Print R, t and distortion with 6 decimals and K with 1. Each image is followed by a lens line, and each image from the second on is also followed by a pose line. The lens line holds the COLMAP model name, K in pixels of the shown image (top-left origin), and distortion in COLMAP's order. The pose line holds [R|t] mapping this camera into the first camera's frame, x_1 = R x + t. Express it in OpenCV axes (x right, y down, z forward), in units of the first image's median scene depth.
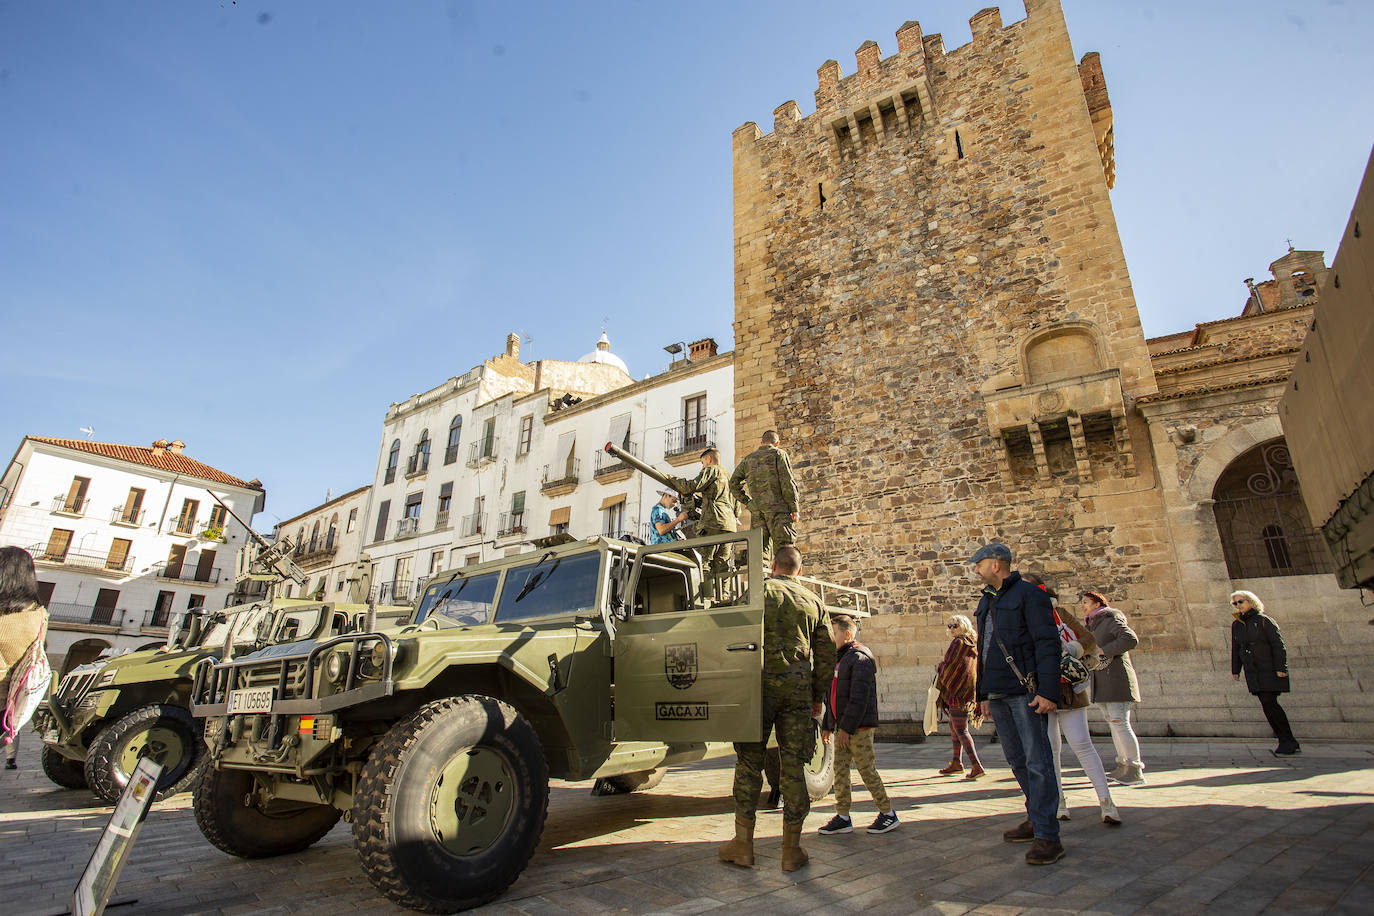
lens RADIAL K [[673.2, 0, 679.9], [0, 673.2, 453.0], [0, 0, 1]] dist [-0.081204, 0.042271]
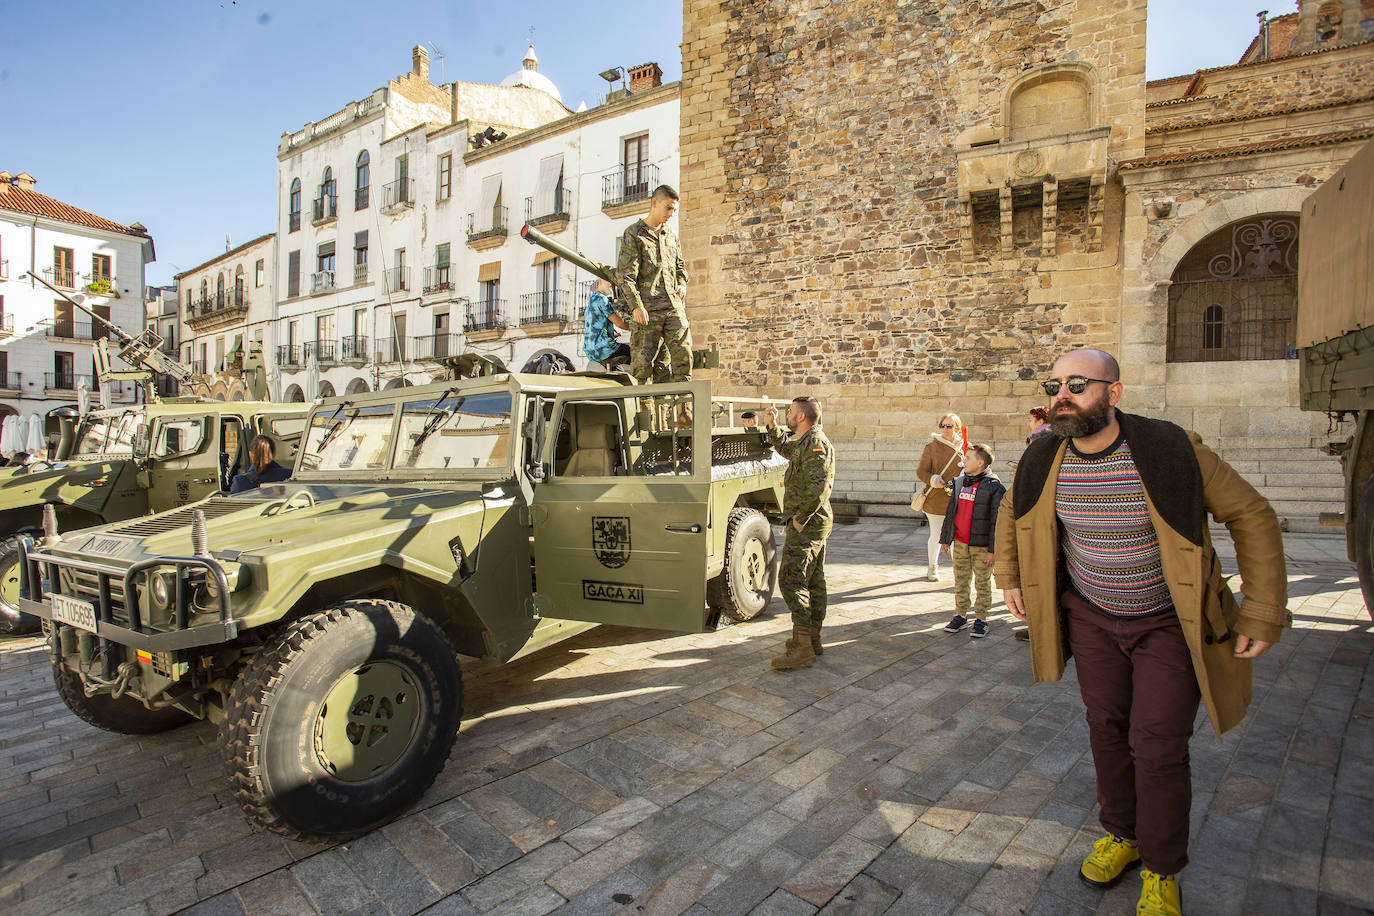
lens RADIAL K [[672.0, 0, 682.8], [0, 672.0, 454.6], [0, 0, 1]] dist [-0.067786, 0.030929]
pose [[0.996005, -0.010066, 0.088728, 0.003871], [-0.023260, 0.930082, 0.366615, -0.021771], [-0.086215, -0.367214, 0.926132, 0.052736]]
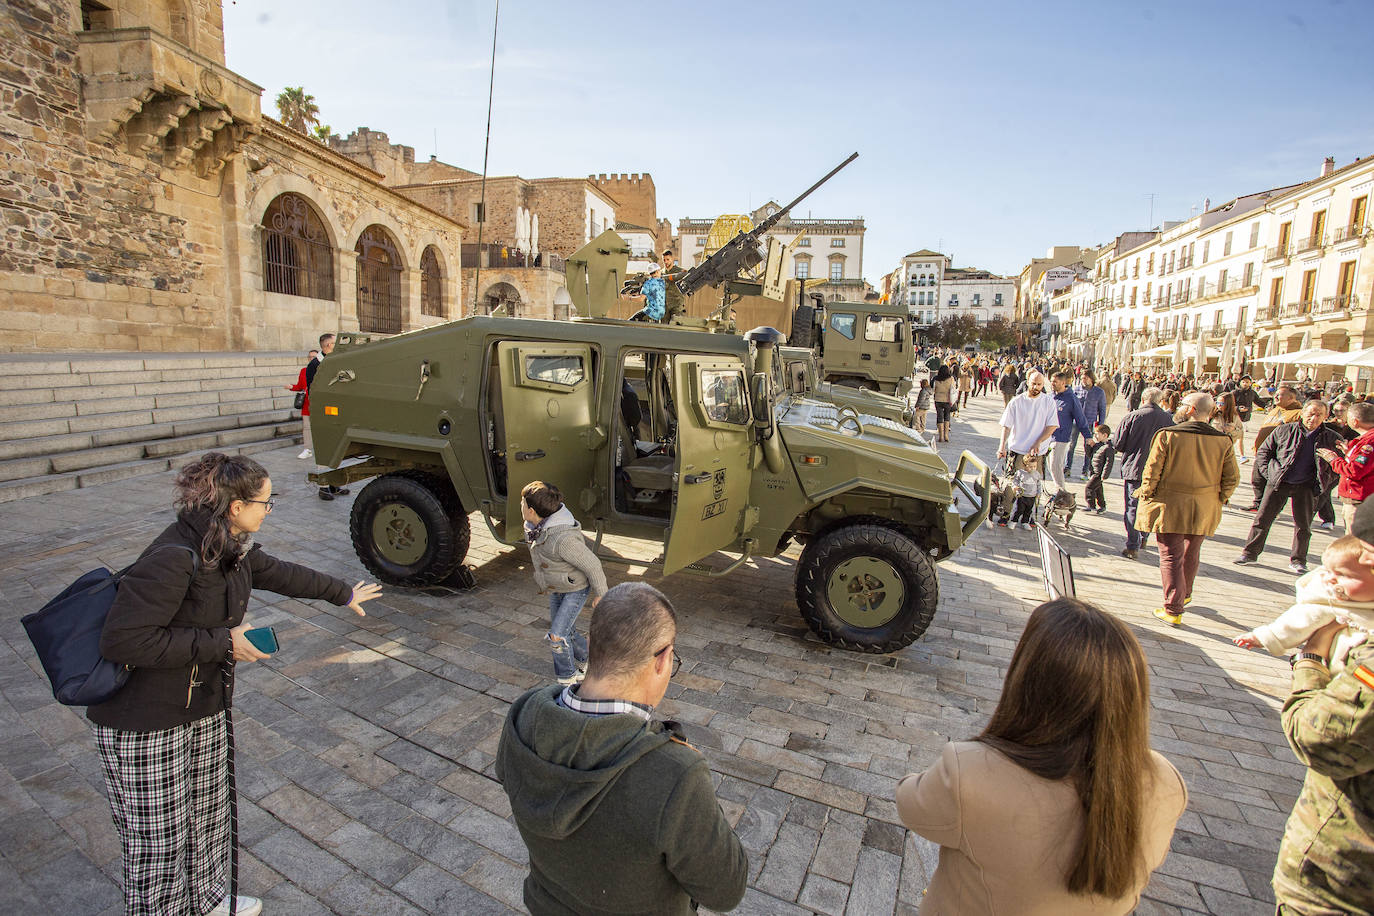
lens RADIAL K [[669.1, 0, 684.9], [0, 669.1, 457.7], [0, 0, 1]] dist [-0.051214, 0.018511]
pose [[-0.406088, -0.157232, 0.900206, -0.558420], [-0.349400, 0.936954, 0.006034, 0.159732], [-0.844400, -0.312082, -0.435423, 0.589824]]
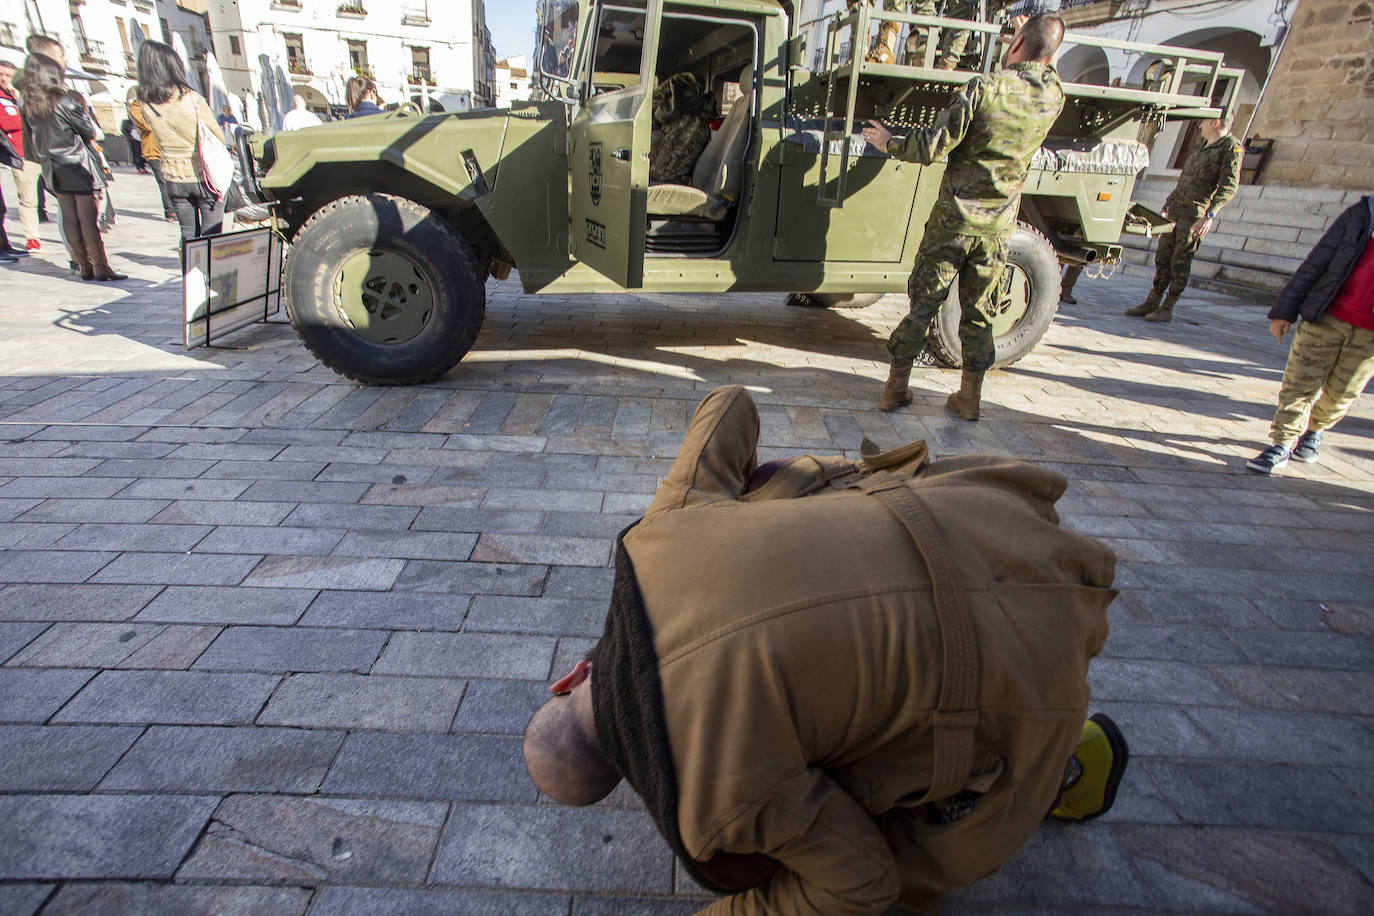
lens RADIAL K [[669.7, 0, 683.7], [0, 669.7, 457.3], [0, 0, 1]] dist [-0.057863, 0.022825]
pose [[0.773374, 0.317609, -0.548650, 0.127155], [0.149513, 0.749653, 0.644721, 0.020535], [0.616066, -0.580641, 0.532276, 0.105726]]
